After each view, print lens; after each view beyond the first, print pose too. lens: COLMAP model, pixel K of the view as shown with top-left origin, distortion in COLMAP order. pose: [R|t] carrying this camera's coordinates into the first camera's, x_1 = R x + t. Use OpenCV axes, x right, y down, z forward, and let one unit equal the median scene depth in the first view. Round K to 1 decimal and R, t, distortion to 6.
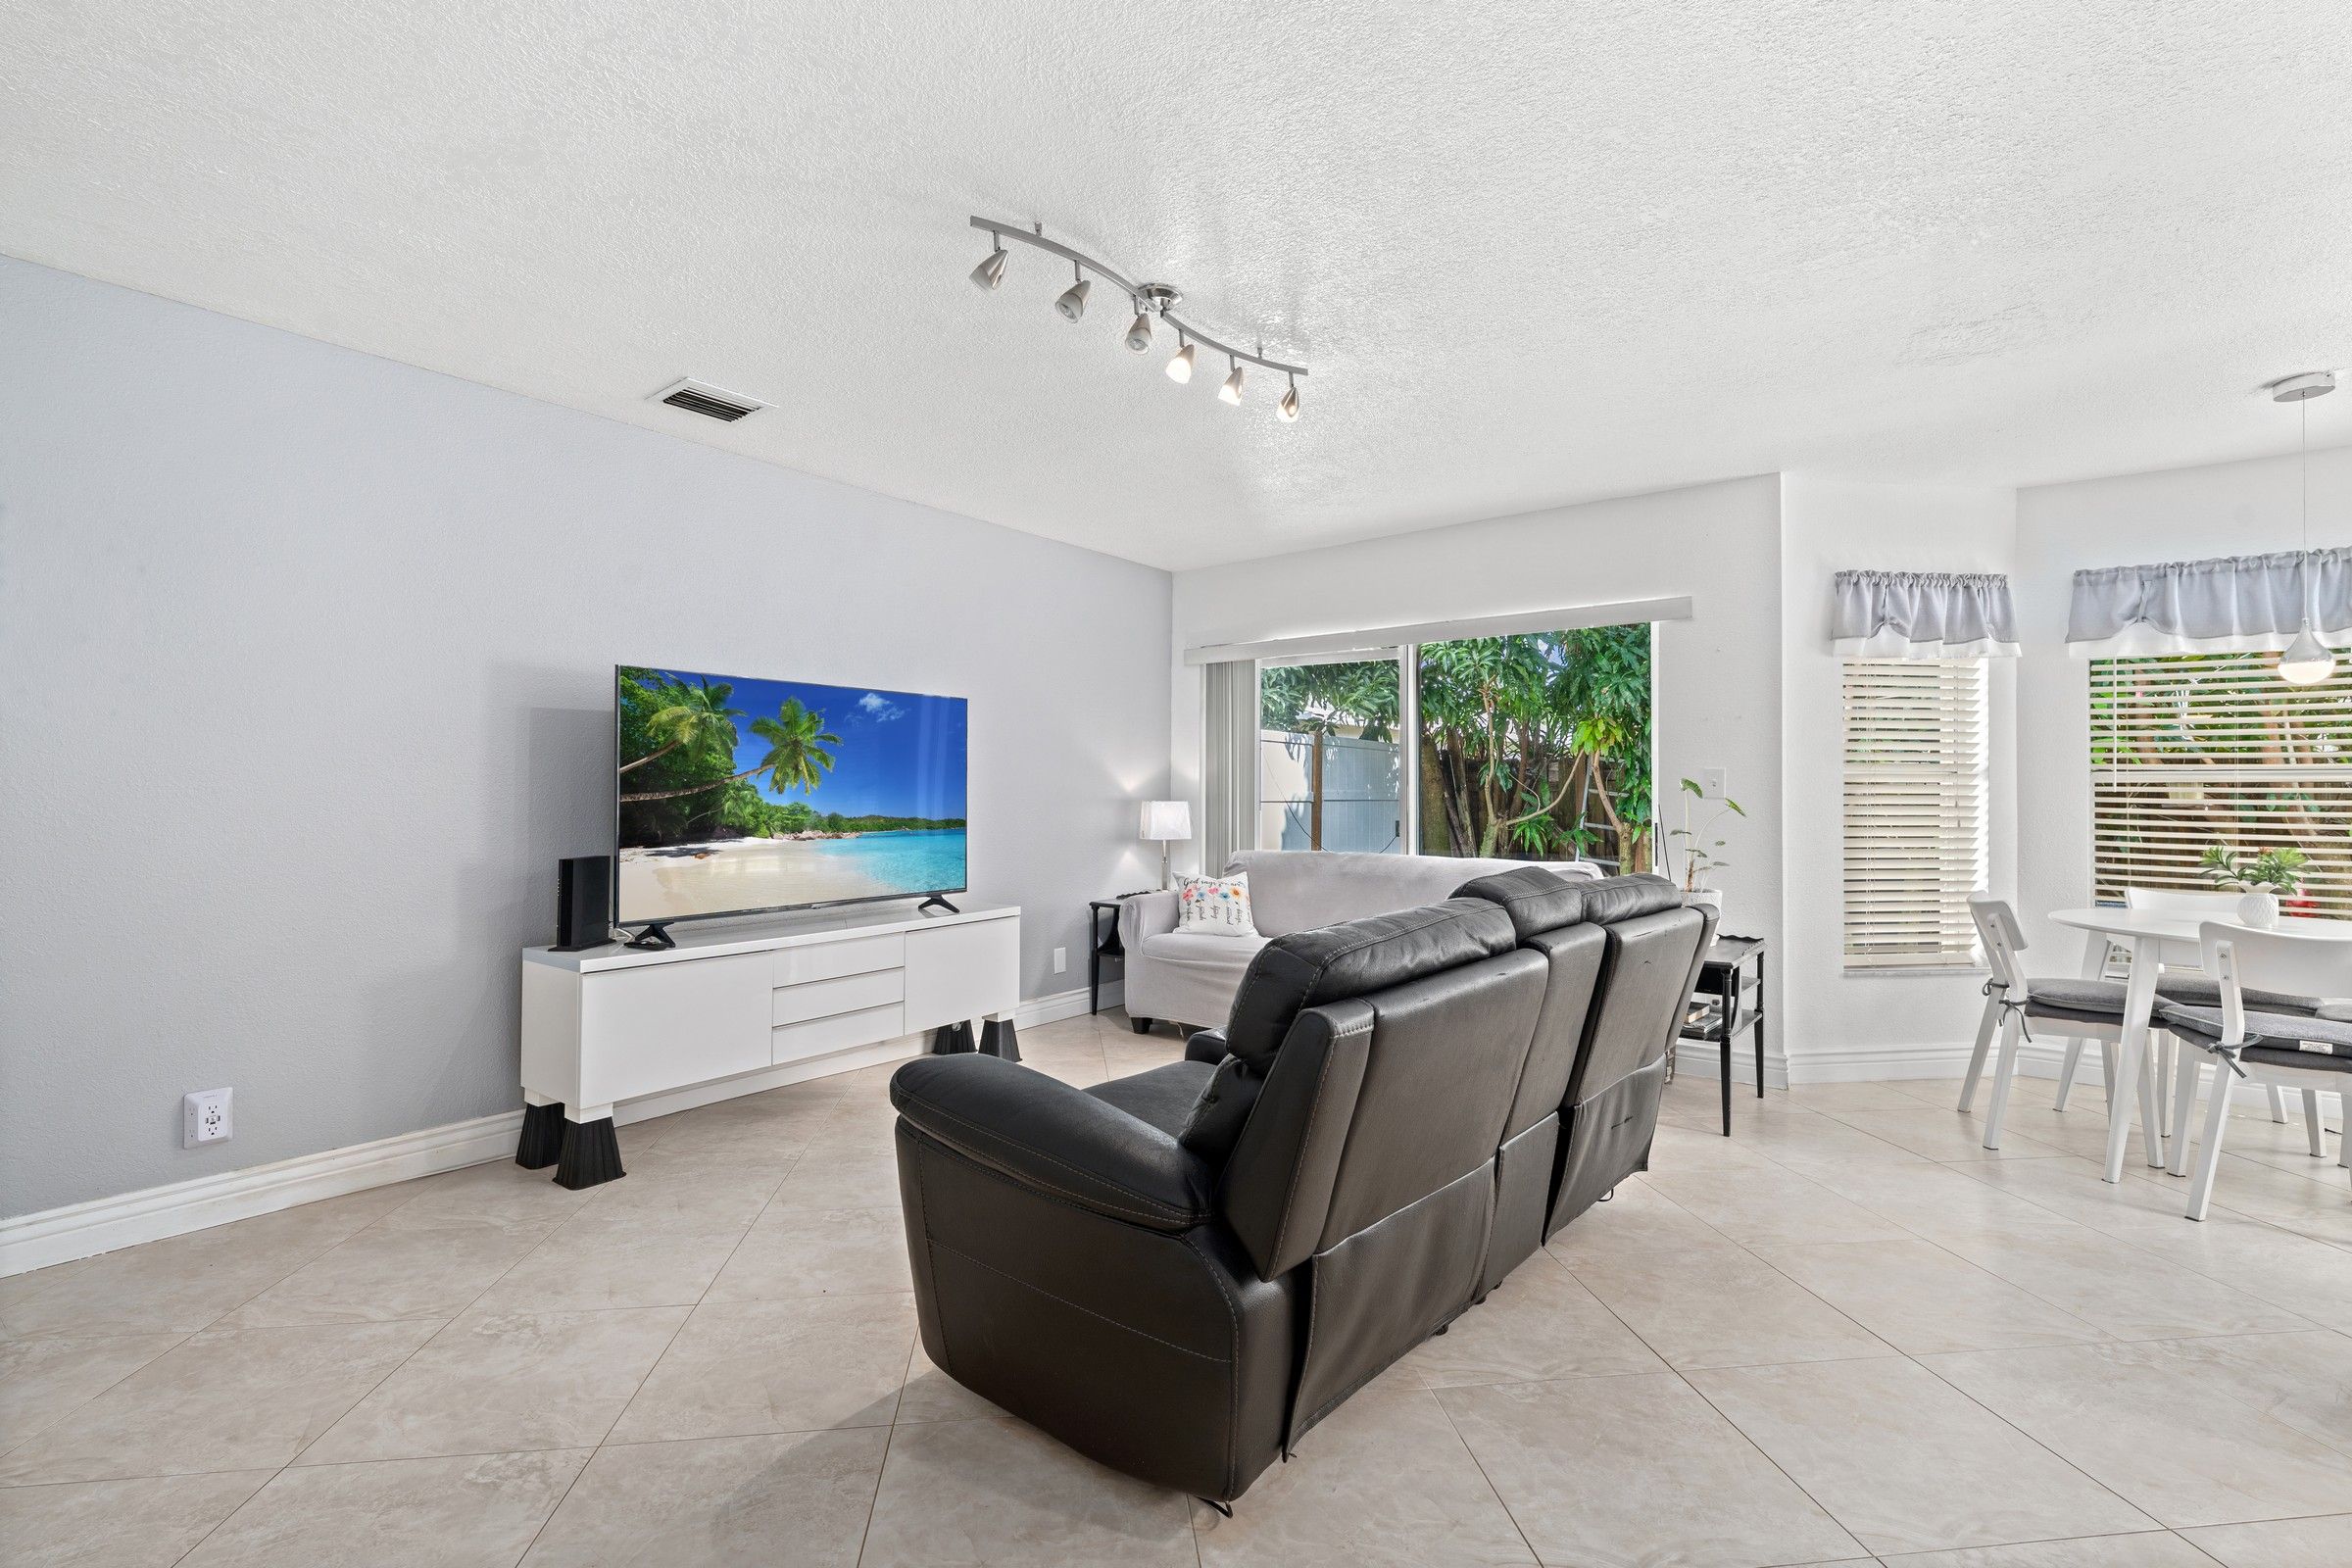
lens RADIAL K [[1033.3, 0, 1176.0], [0, 1033.3, 784.0], [0, 0, 1]] dist [0.001697, 0.000511]
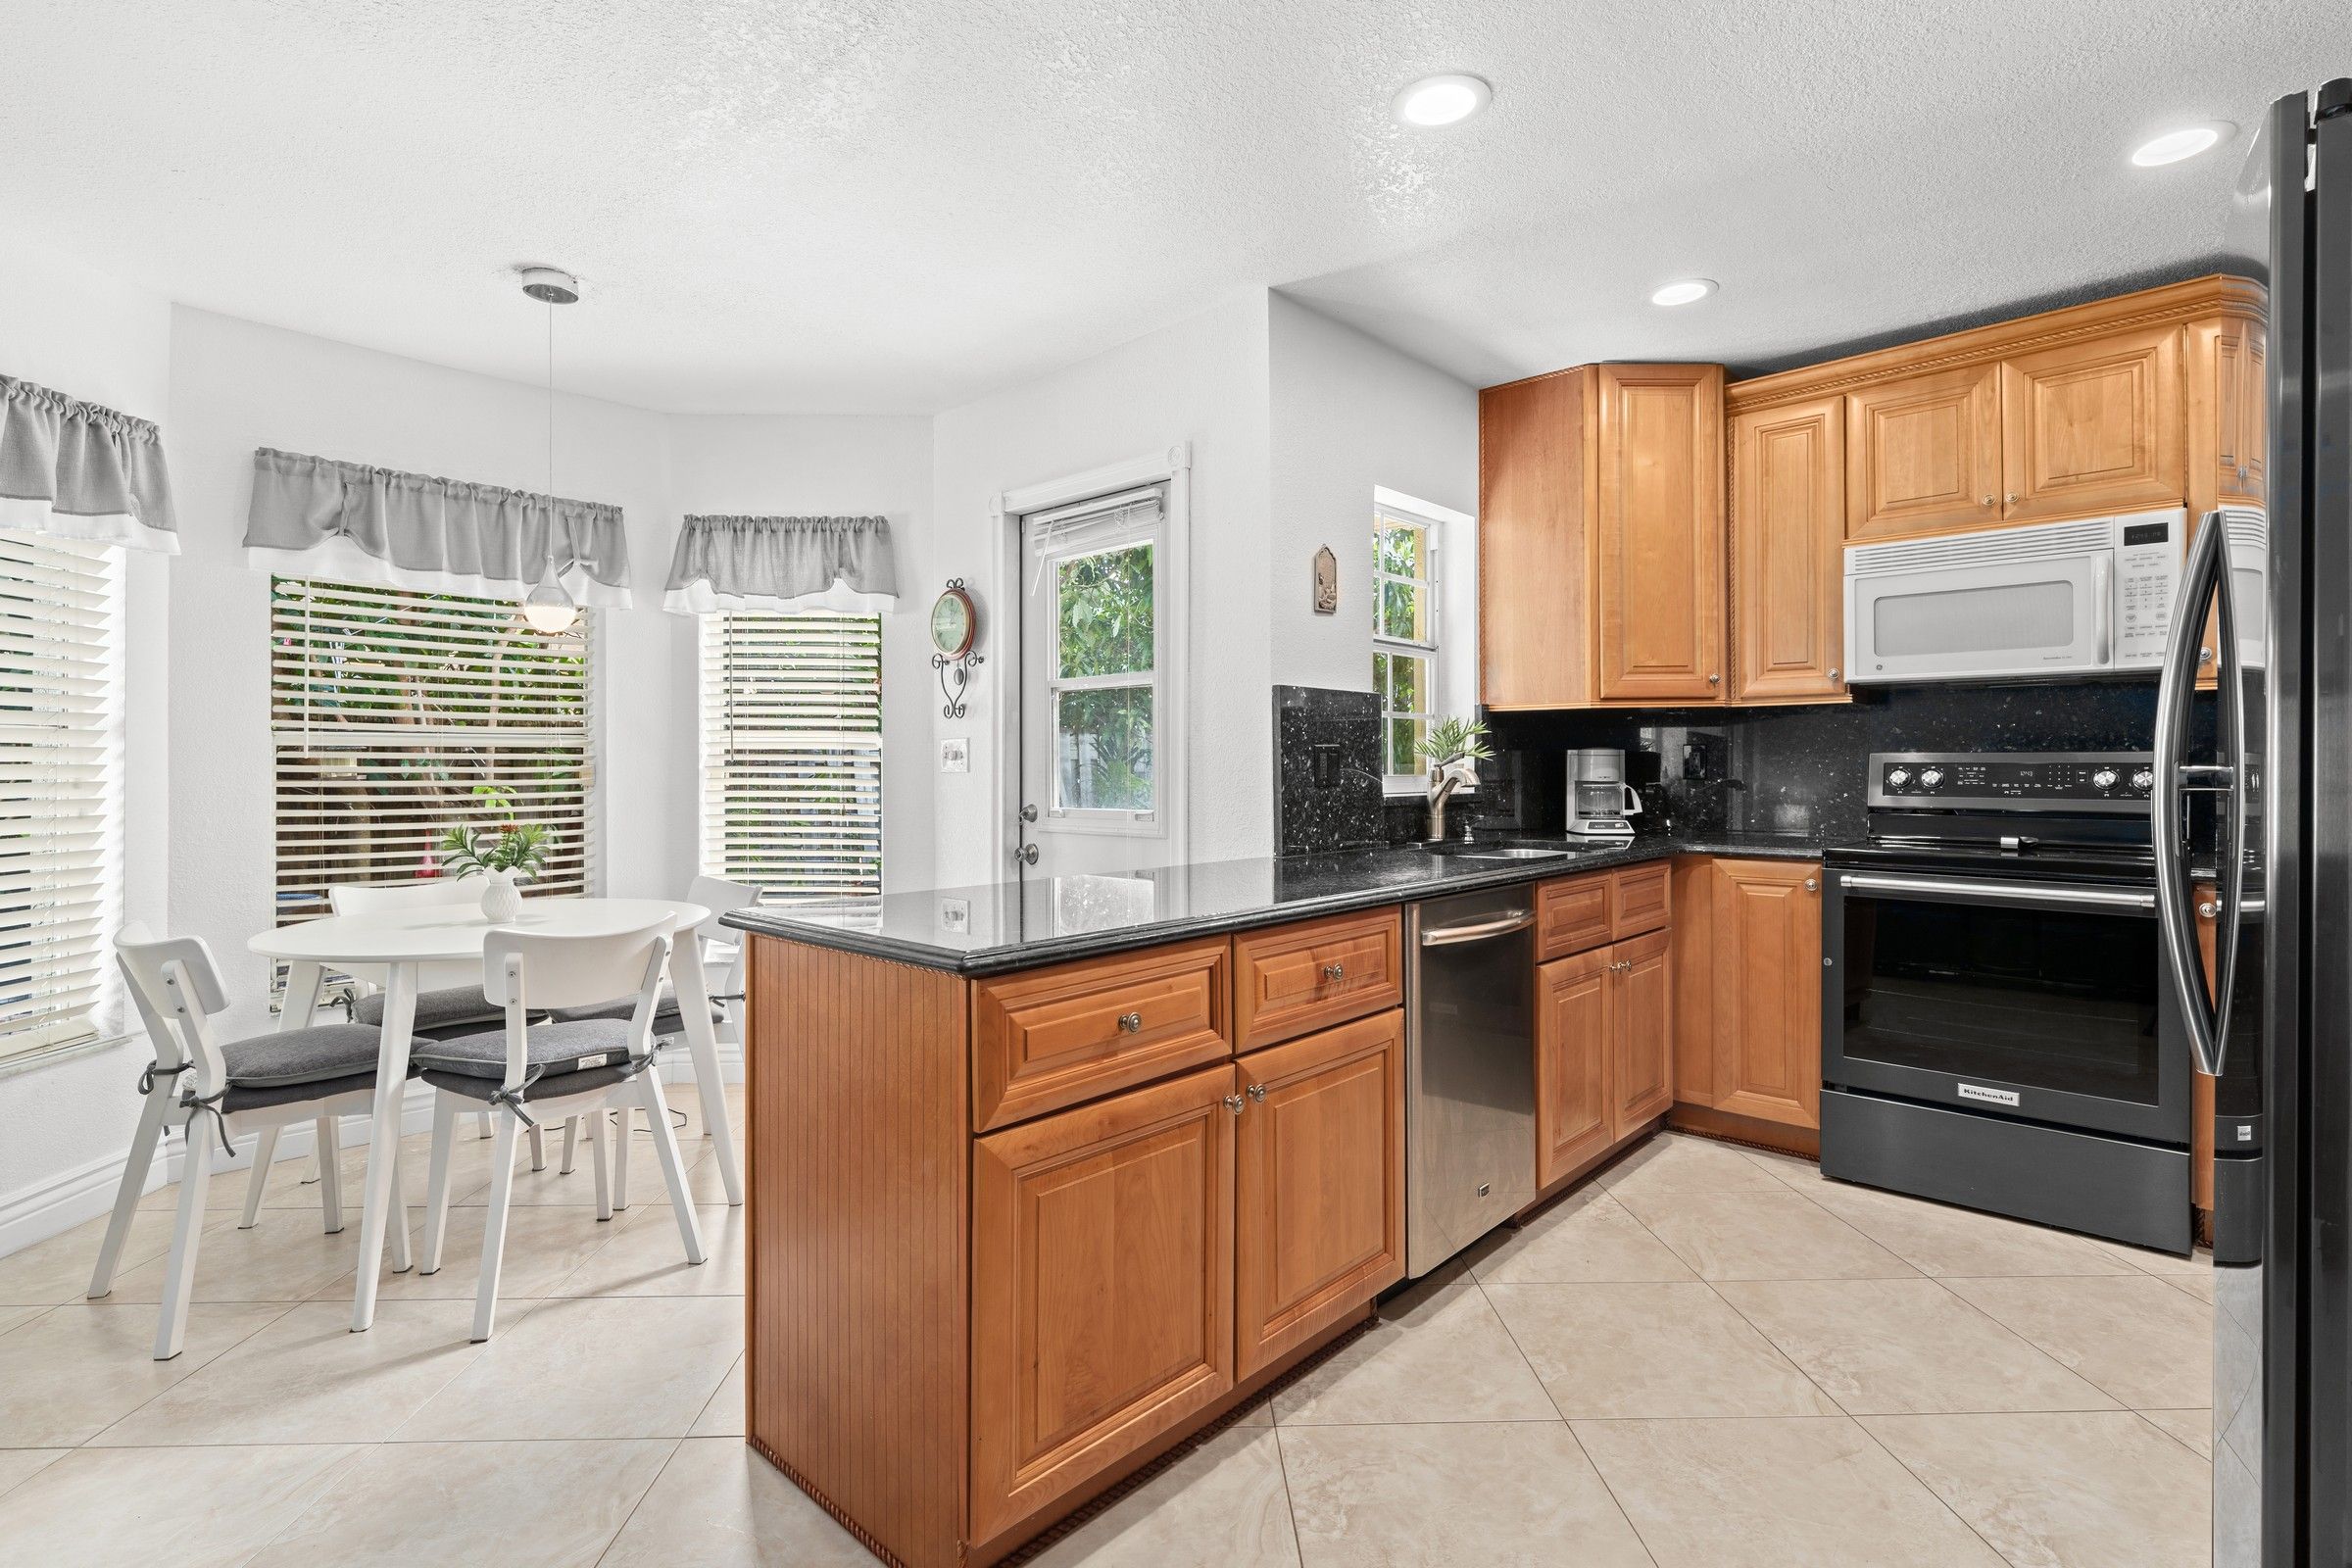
lens RADIAL K [[1099.7, 0, 1182.2], [0, 1099.7, 758.7], [0, 0, 1]] dist [-0.000095, 0.000499]
pose [[0.088263, -0.000981, 0.996097, 0.184102], [-0.004771, 0.999988, 0.001407, 0.004089], [-0.996086, -0.004876, 0.088258, 0.320914]]
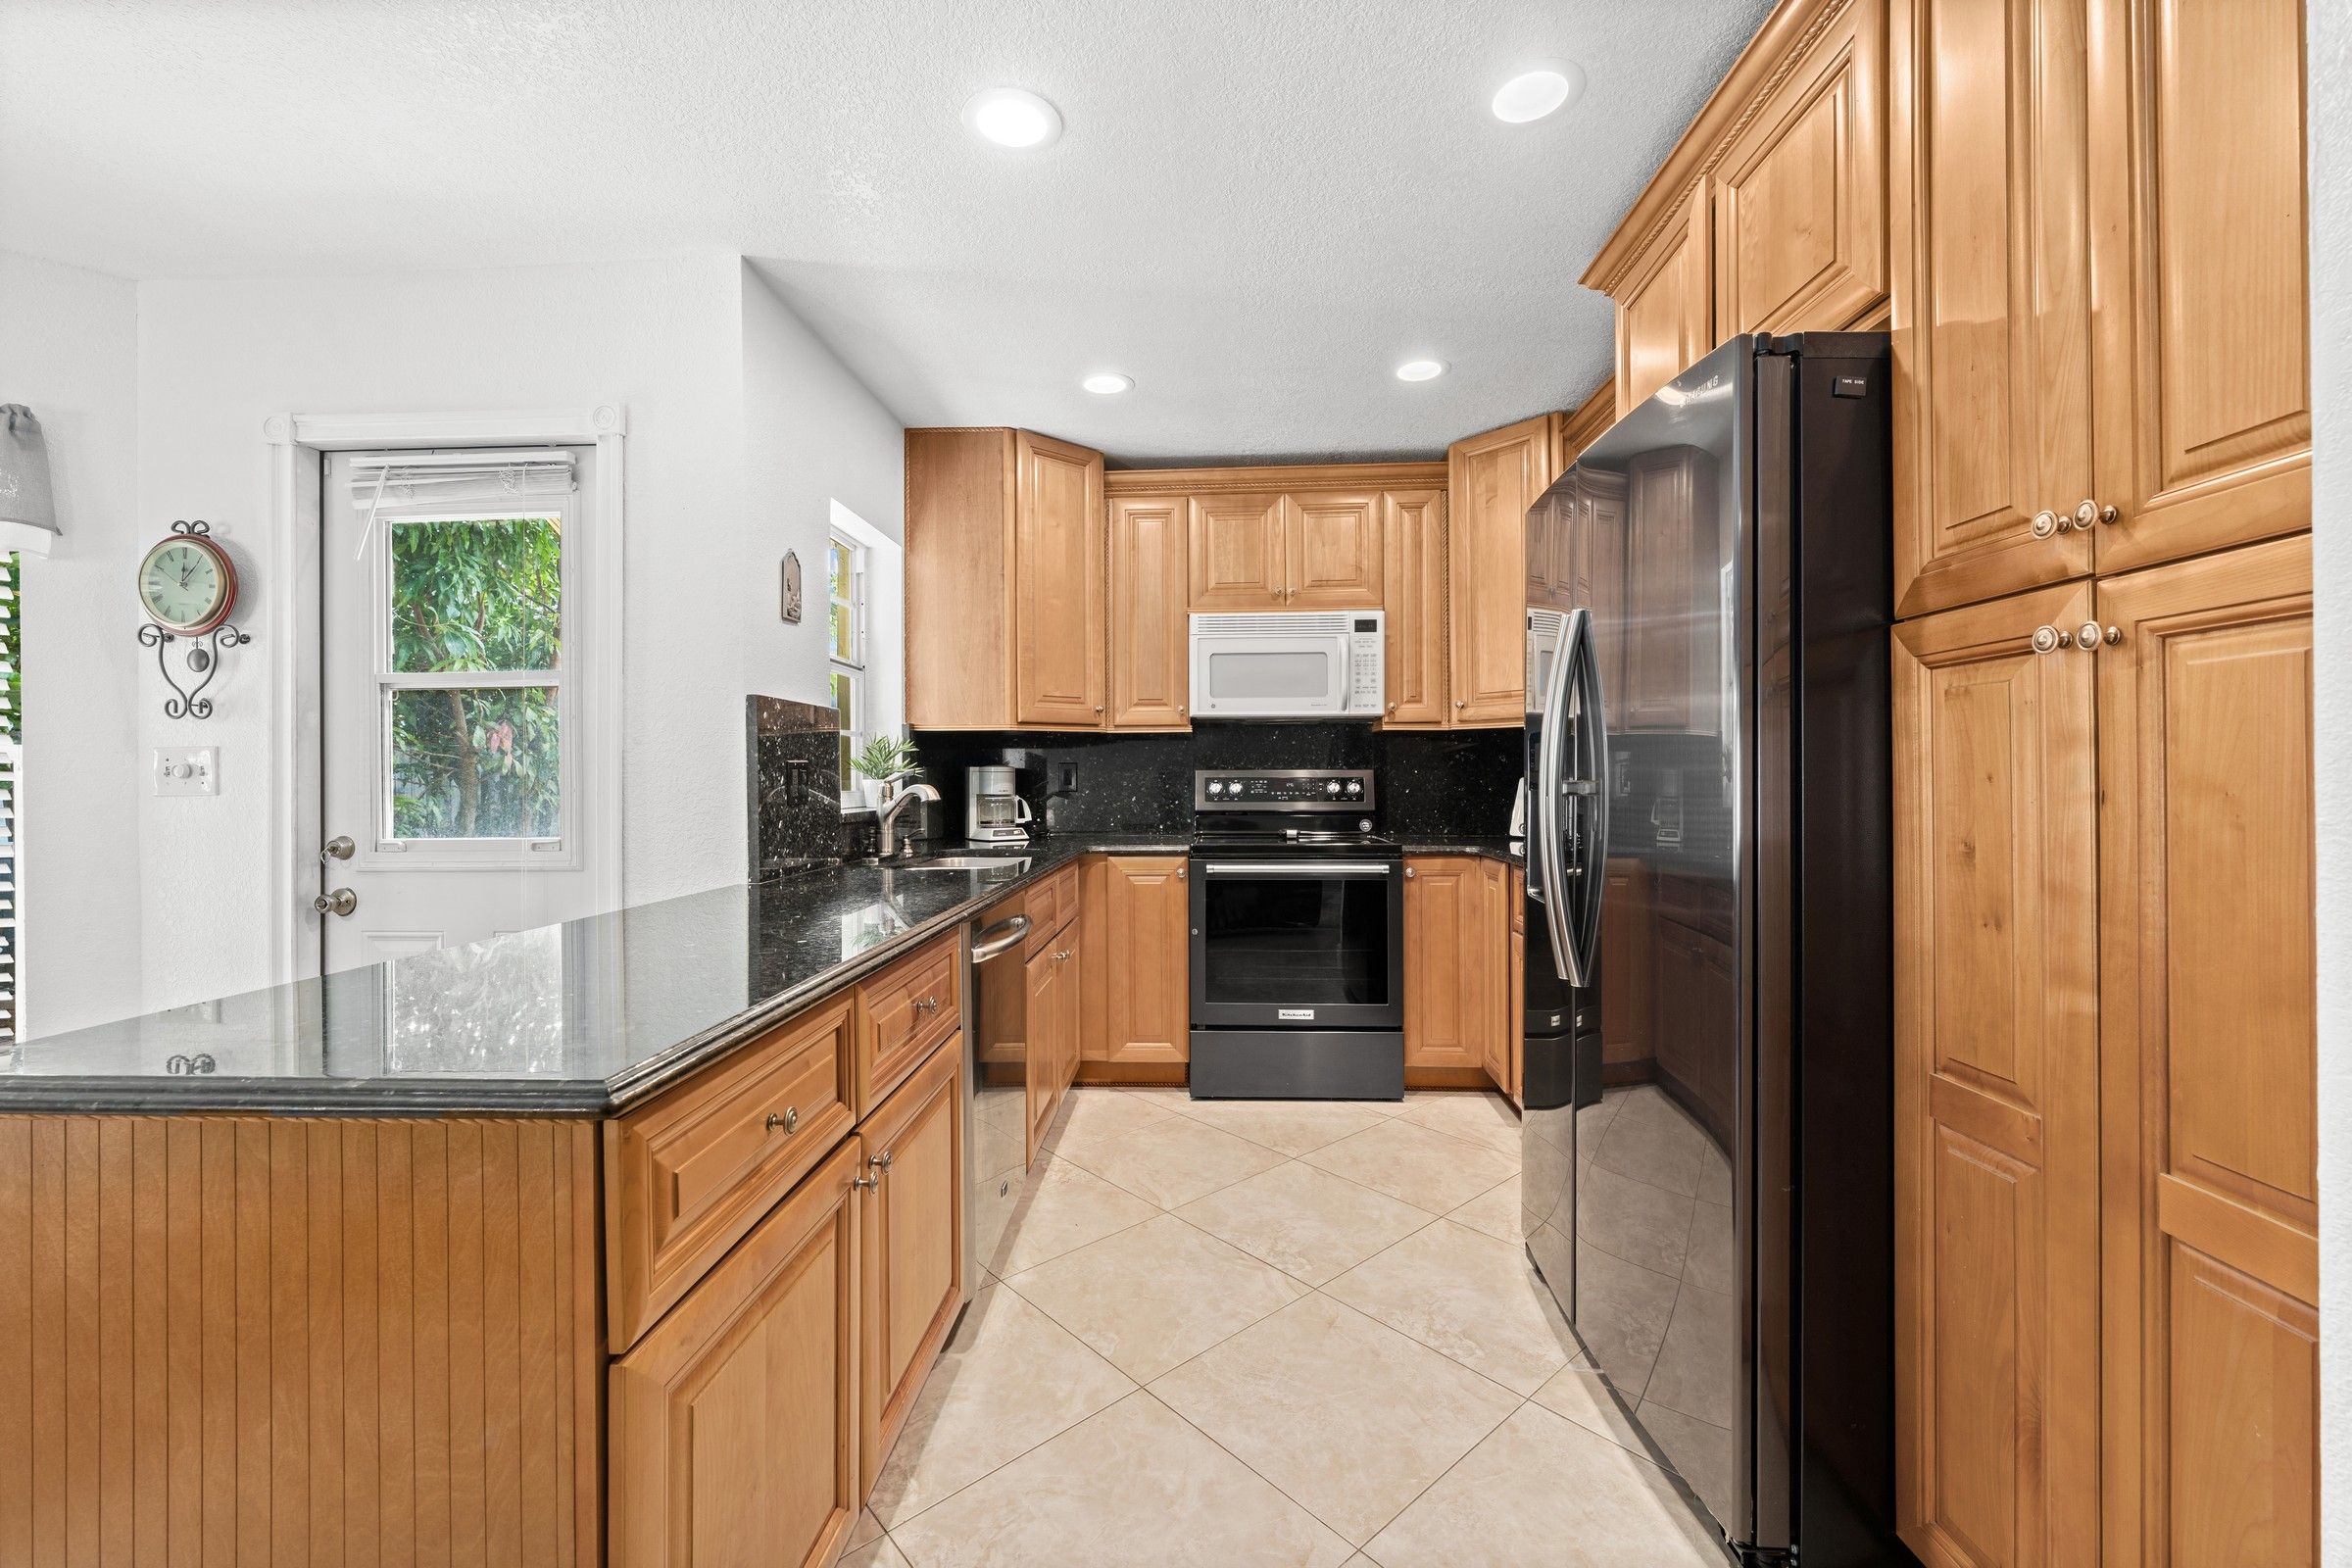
lens RADIAL K [[934.8, 0, 1184.0], [0, 934.8, 776.1], [0, 0, 1]] dist [-0.000961, -0.000499]
pose [[-0.571895, -0.002169, 0.820324, 0.310606], [-0.003563, 0.999994, 0.000159, 0.004122], [-0.820319, -0.002832, -0.571899, 0.438478]]
